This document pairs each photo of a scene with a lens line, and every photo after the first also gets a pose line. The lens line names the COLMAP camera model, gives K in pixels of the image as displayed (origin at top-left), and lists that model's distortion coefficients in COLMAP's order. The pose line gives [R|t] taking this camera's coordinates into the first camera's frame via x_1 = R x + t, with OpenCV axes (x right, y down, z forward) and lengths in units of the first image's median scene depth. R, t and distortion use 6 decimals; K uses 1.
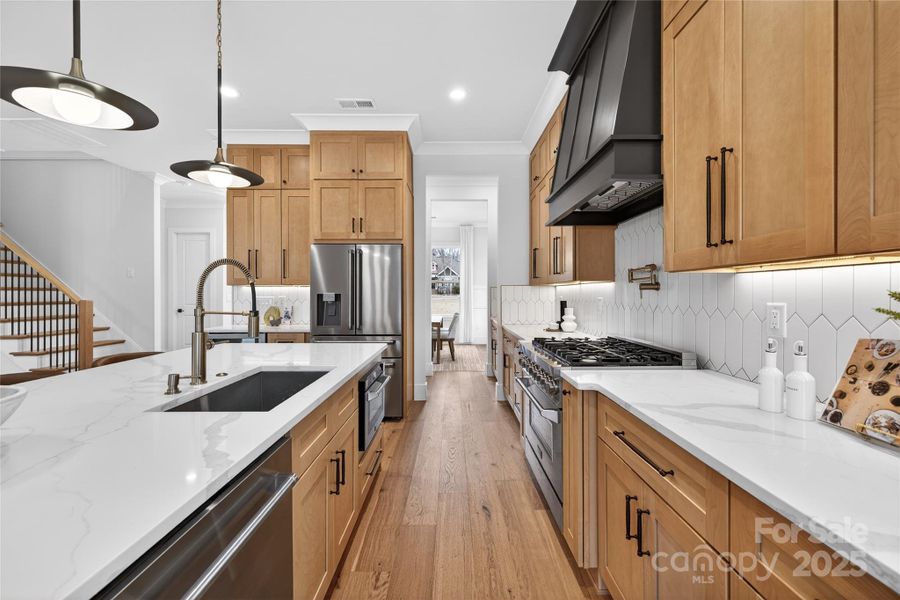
lens RADIAL K [[380.3, 0, 450.3], [0, 380.3, 291.1], [0, 0, 1]] dist [0.005992, 0.000076]
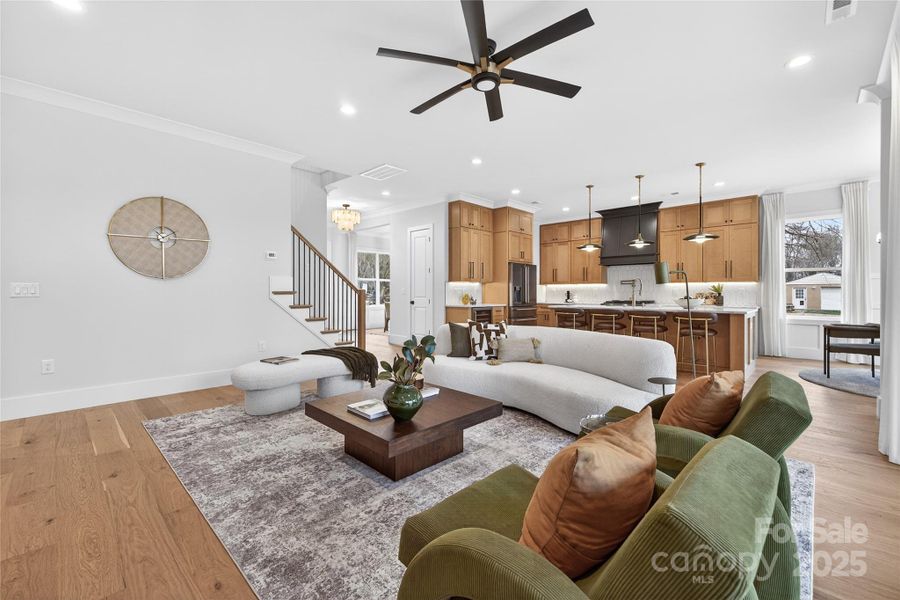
lens RADIAL K [[380.3, 0, 450.3], [0, 380.3, 291.1], [0, 0, 1]] dist [0.005992, 0.000076]
pose [[0.695849, 0.005836, 0.718165, -2.034605], [-0.005740, 0.999980, -0.002564, 0.036561], [-0.718166, -0.002339, 0.695868, -0.186188]]
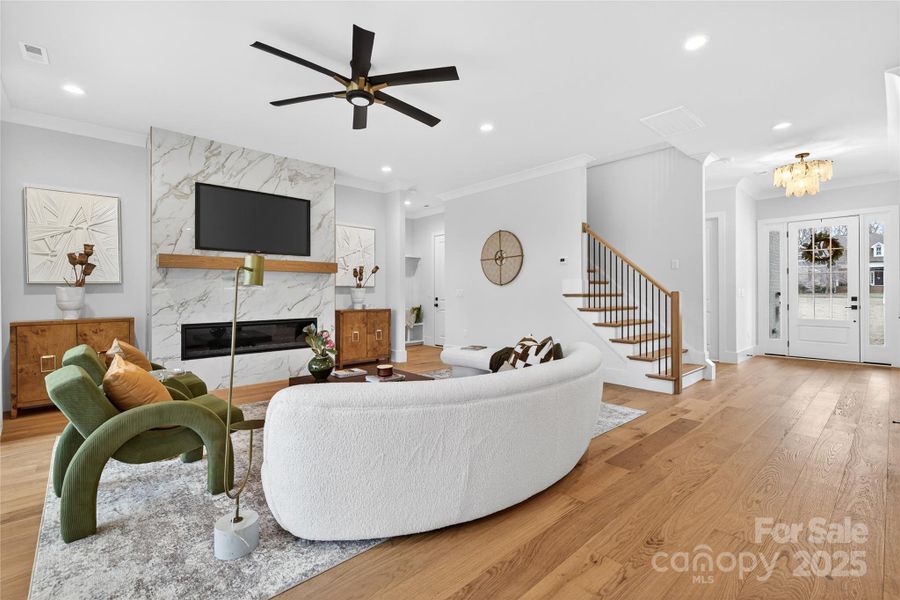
lens RADIAL K [[403.2, 0, 454.0], [0, 403.2, 291.6], [0, 0, 1]] dist [0.001828, 0.000063]
pose [[0.679811, 0.000828, -0.733387, -0.701522], [0.001934, 0.999994, 0.002922, 0.023616], [0.733385, -0.003405, 0.679805, -0.136897]]
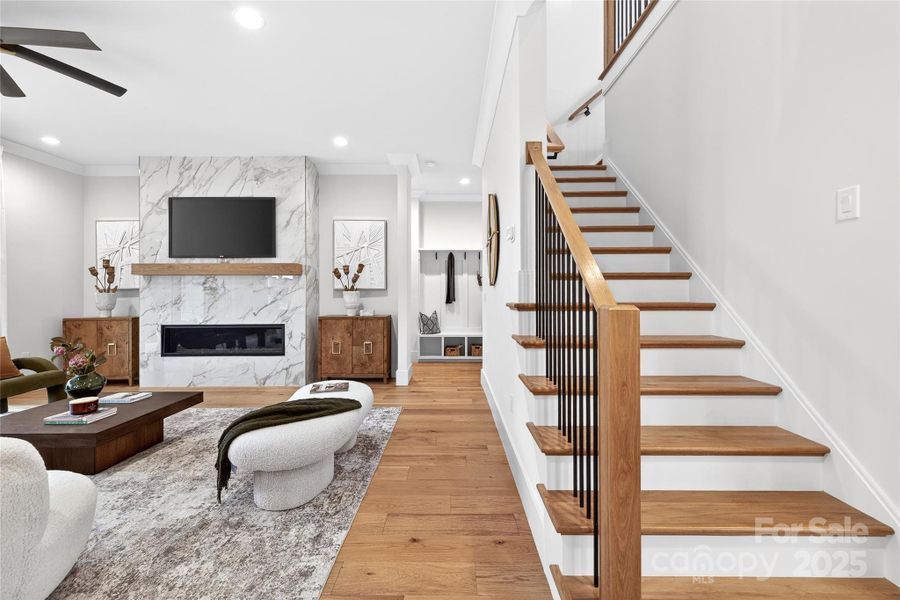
lens RADIAL K [[382.4, 0, 450.5], [0, 382.4, 291.3], [0, 0, 1]] dist [0.003471, -0.000026]
pose [[0.001347, -0.000742, -0.999999, -0.842529], [0.007752, 0.999970, -0.000732, 0.018155], [0.999969, -0.007751, 0.001353, 1.082468]]
